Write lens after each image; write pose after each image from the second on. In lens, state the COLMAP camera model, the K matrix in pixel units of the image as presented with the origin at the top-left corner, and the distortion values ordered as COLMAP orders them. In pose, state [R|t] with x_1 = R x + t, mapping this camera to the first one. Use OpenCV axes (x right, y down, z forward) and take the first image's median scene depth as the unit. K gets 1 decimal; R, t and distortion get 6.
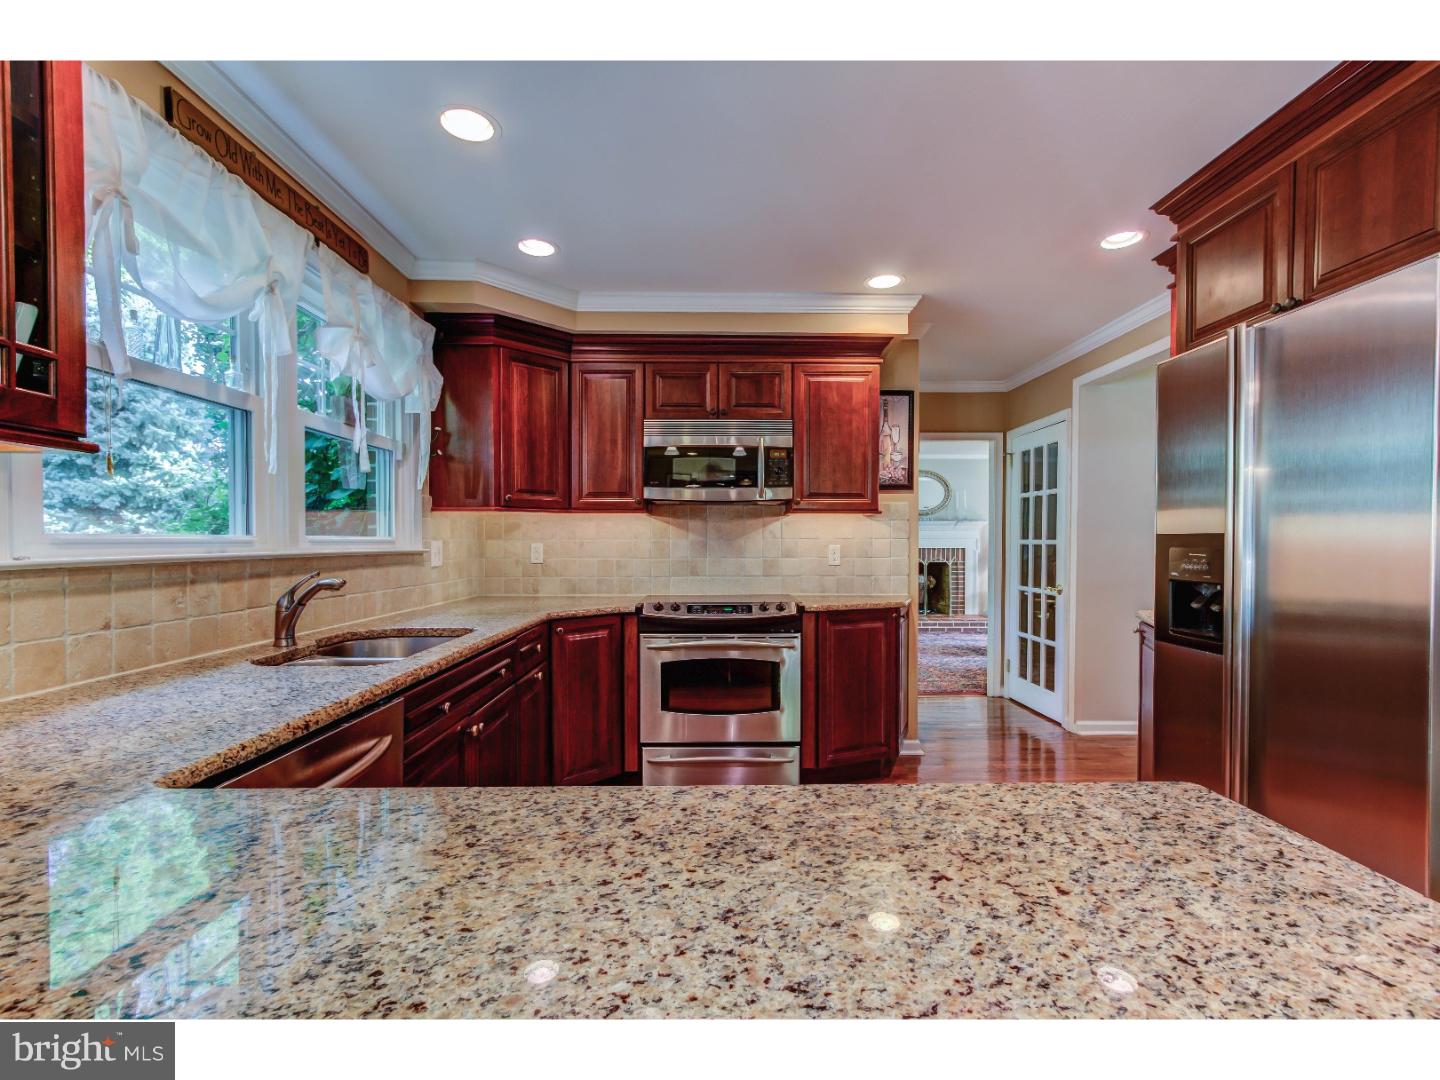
lens RADIAL K [[659.3, 0, 719.0], [0, 659.3, 548.6], [0, 0, 1]] dist [0.002936, 0.000656]
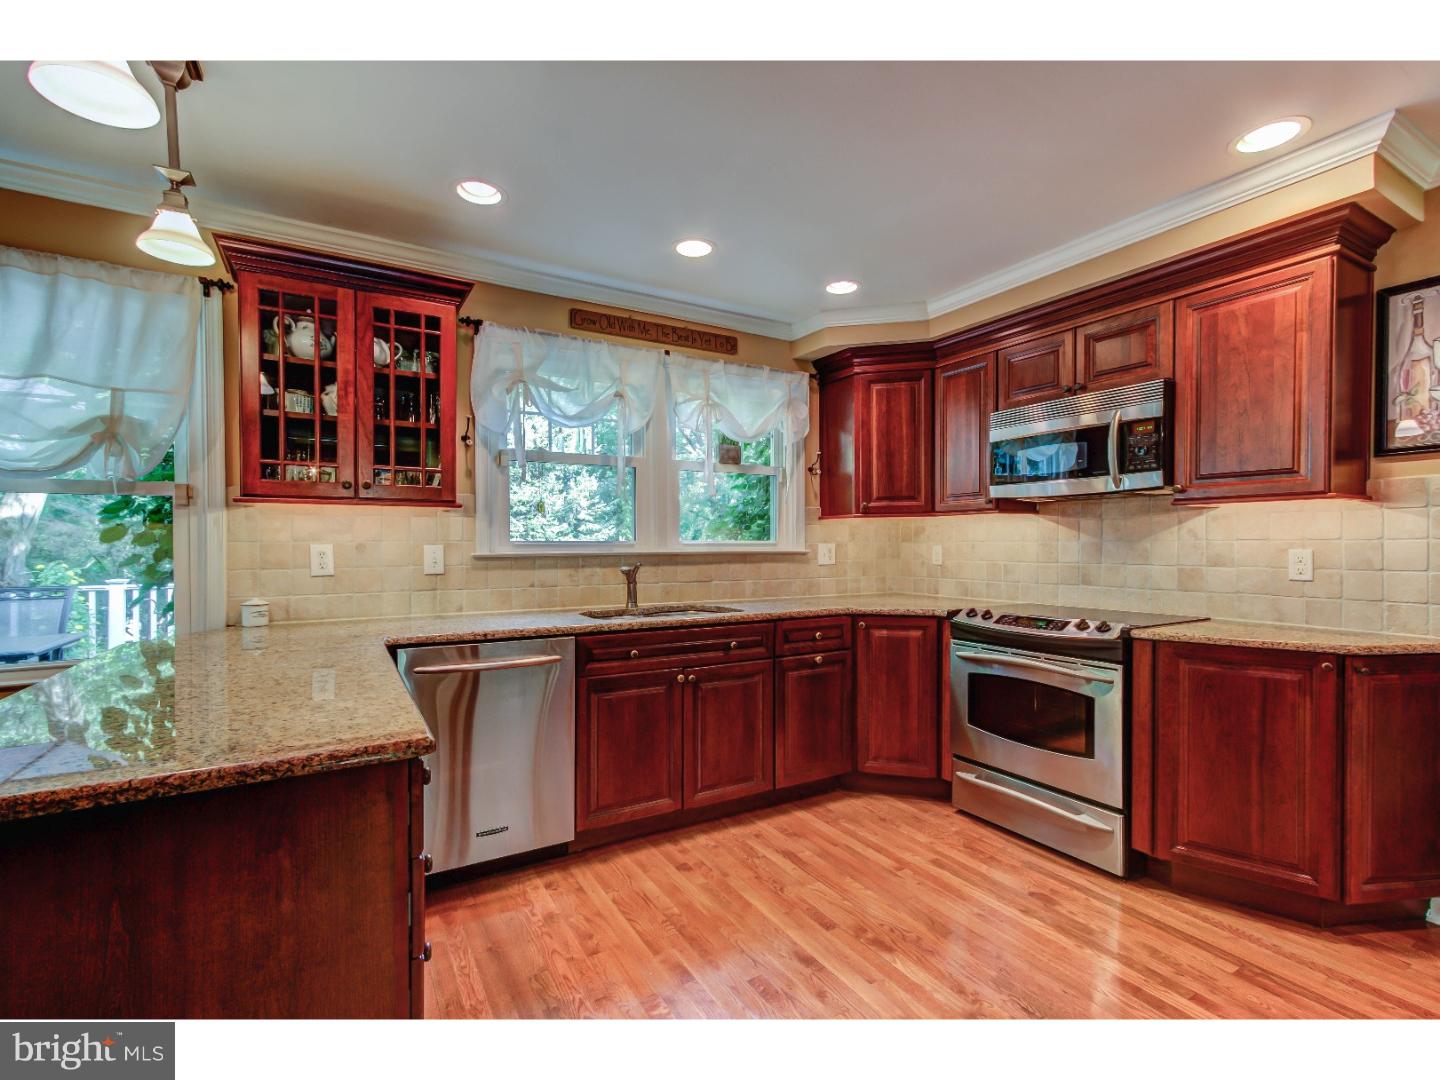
lens RADIAL K [[659.3, 0, 723.6], [0, 659.3, 553.6], [0, 0, 1]] dist [0.002936, 0.000656]
pose [[0.497223, 0.012363, -0.867535, 0.533420], [-0.007749, 0.999922, 0.009808, -0.003763], [0.867588, 0.001846, 0.497280, 0.219005]]
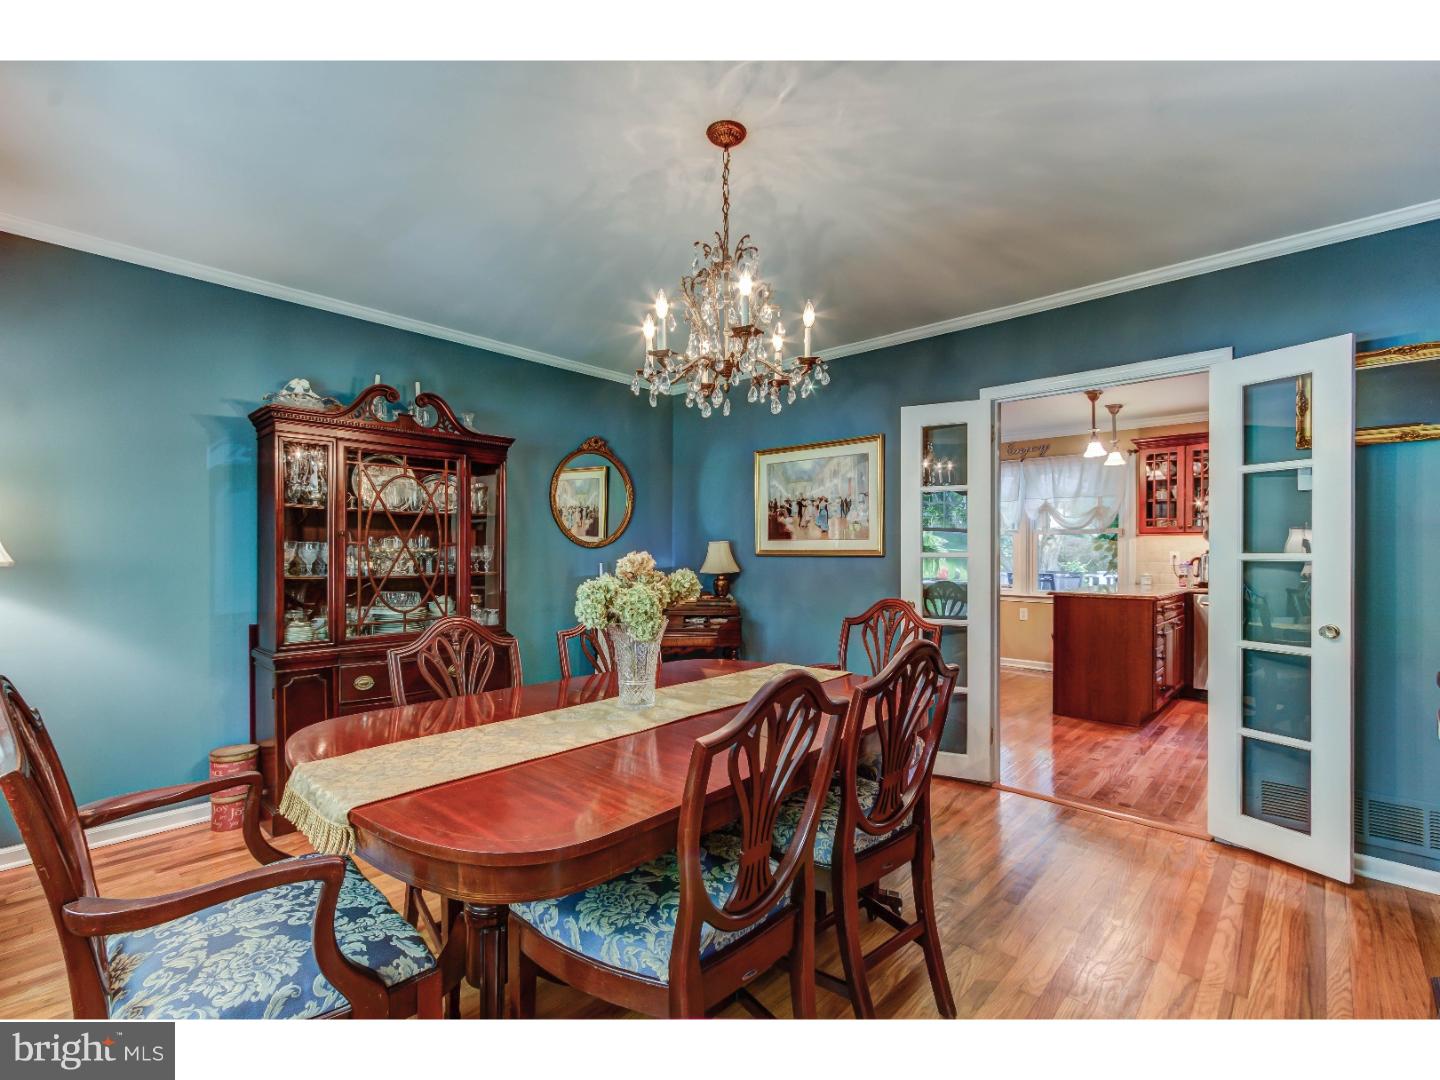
lens RADIAL K [[659.3, 0, 719.6], [0, 659.3, 548.6], [0, 0, 1]] dist [0.002936, 0.000656]
pose [[-0.683218, -0.002828, -0.730209, 1.817826], [-0.007592, 0.999966, 0.003230, -0.008720], [0.730175, 0.007751, -0.683217, 0.527358]]
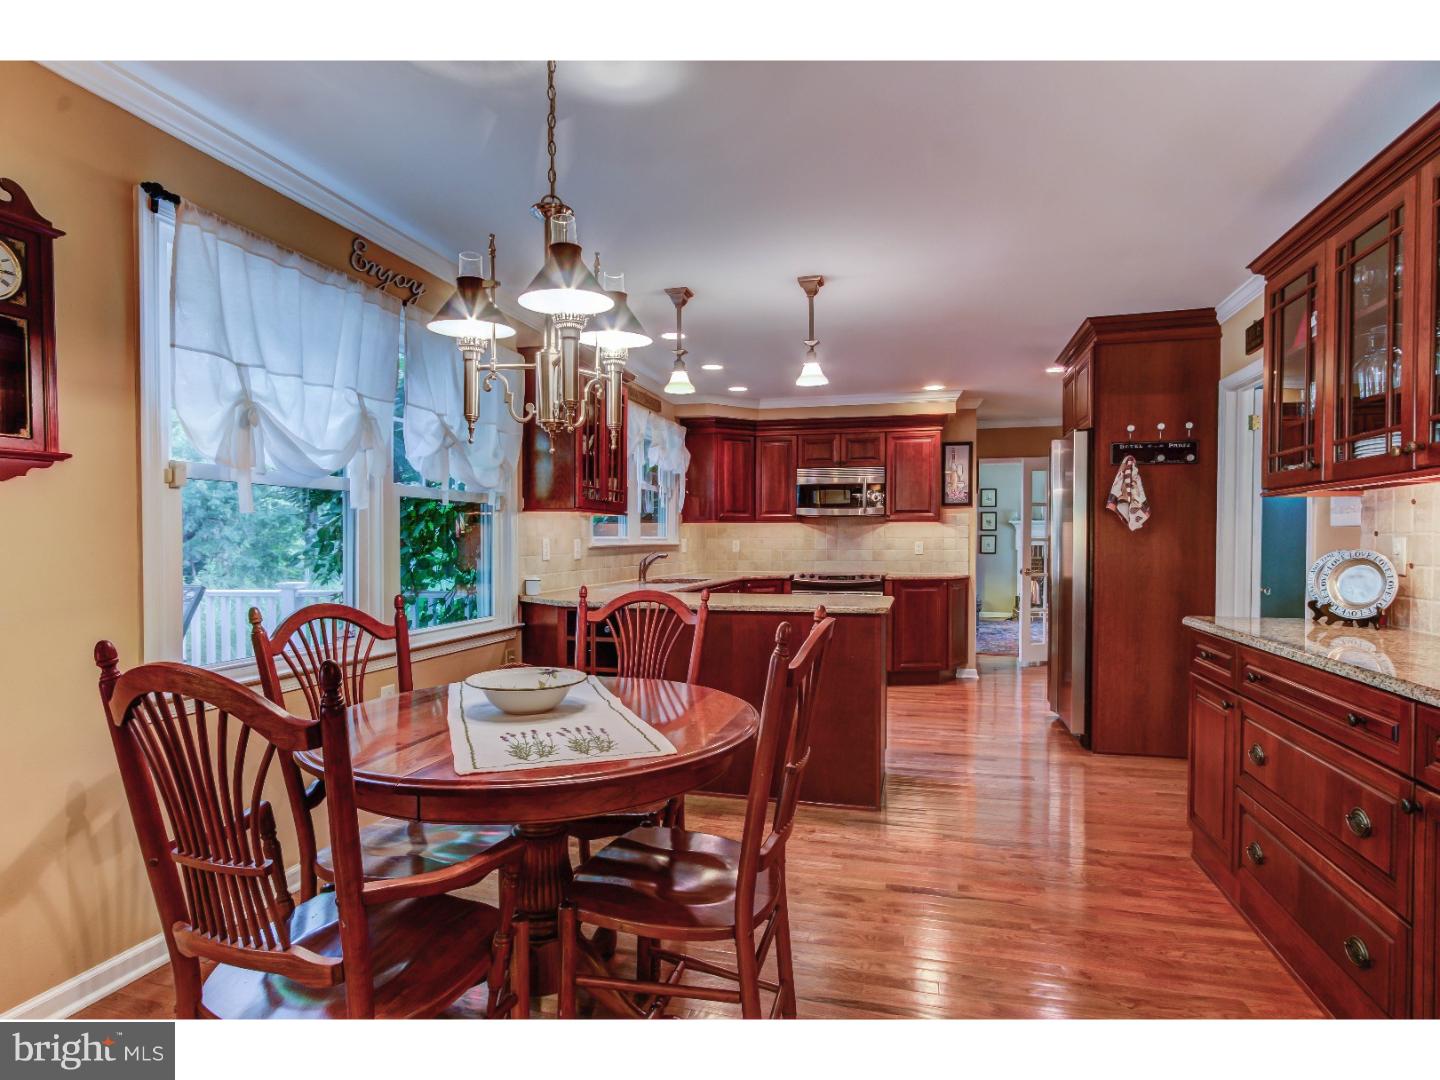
lens RADIAL K [[760.6, 0, 727.5], [0, 760.6, 551.9], [0, 0, 1]] dist [-0.004824, 0.000739]
pose [[0.964923, 0.005125, -0.262484, 0.246092], [-0.003476, 0.999971, 0.006743, 0.009147], [0.262511, -0.005594, 0.964913, -1.017441]]
